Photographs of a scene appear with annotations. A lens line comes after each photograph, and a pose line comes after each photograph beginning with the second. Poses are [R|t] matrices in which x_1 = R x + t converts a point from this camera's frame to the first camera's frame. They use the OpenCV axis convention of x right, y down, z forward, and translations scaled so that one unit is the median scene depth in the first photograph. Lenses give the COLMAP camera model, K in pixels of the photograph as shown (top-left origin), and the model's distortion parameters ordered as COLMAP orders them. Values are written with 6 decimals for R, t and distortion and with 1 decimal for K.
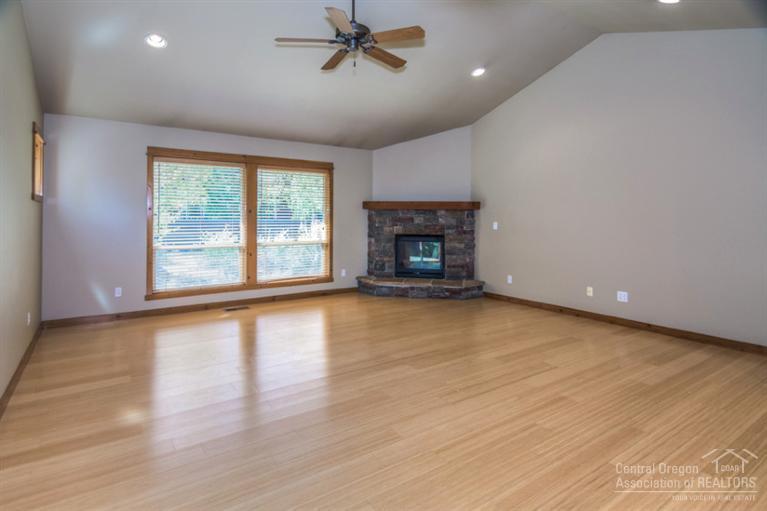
lens RADIAL K [[405.7, 0, 381.1], [0, 405.7, 220.6], [0, 0, 1]] dist [0.003569, 0.000908]
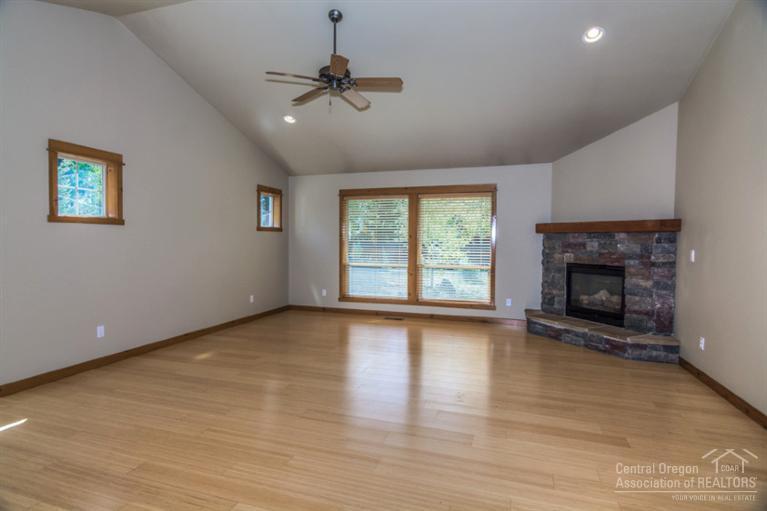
lens RADIAL K [[405.7, 0, 386.1], [0, 405.7, 254.1], [0, 0, 1]] dist [0.003569, 0.000908]
pose [[0.604493, 0.027643, -0.796131, 0.479071], [-0.009586, 0.999578, 0.027429, -0.003331], [0.796553, -0.008949, 0.604502, 0.225725]]
